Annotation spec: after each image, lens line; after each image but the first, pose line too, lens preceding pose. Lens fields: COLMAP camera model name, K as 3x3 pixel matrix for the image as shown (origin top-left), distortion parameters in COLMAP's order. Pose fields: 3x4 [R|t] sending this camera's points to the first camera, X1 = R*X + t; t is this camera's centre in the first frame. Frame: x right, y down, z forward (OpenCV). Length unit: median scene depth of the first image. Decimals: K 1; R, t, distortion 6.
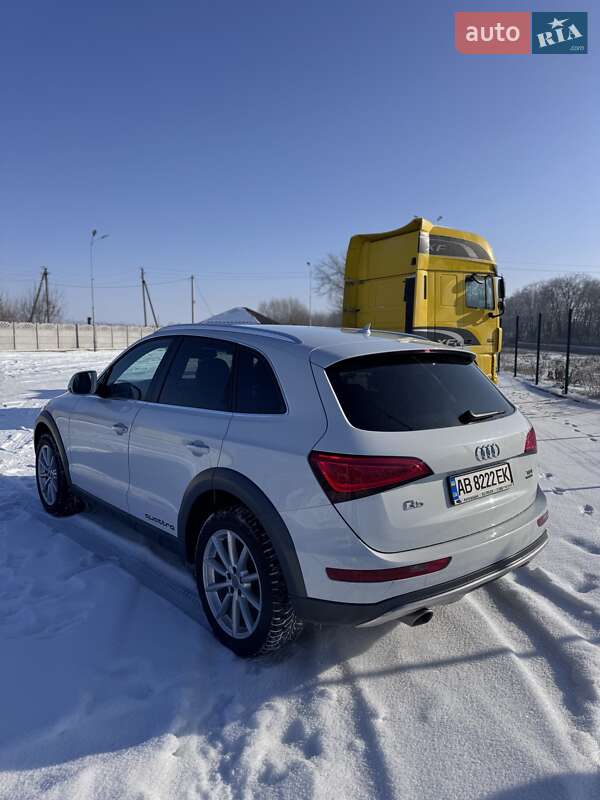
lens RADIAL K [[563.2, 0, 300.0], [0, 563.2, 400.0], [0, 0, 1]] dist [0.039186, -0.053007]
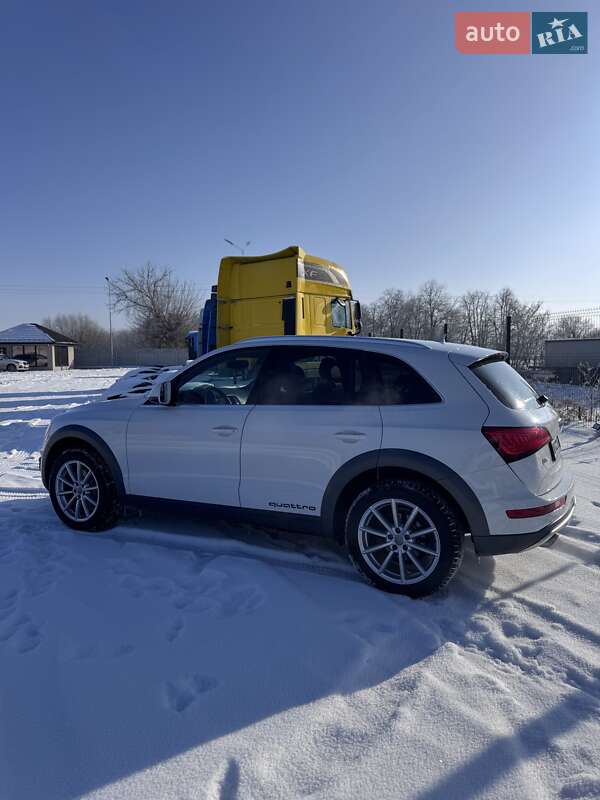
lens RADIAL K [[563.2, 0, 300.0], [0, 563.2, 400.0], [0, 0, 1]] dist [0.039186, -0.053007]
pose [[0.930277, -0.030766, 0.365565, -0.194672], [0.042945, 0.998759, -0.025230, 0.009120], [-0.364335, 0.039170, 0.930444, -0.022628]]
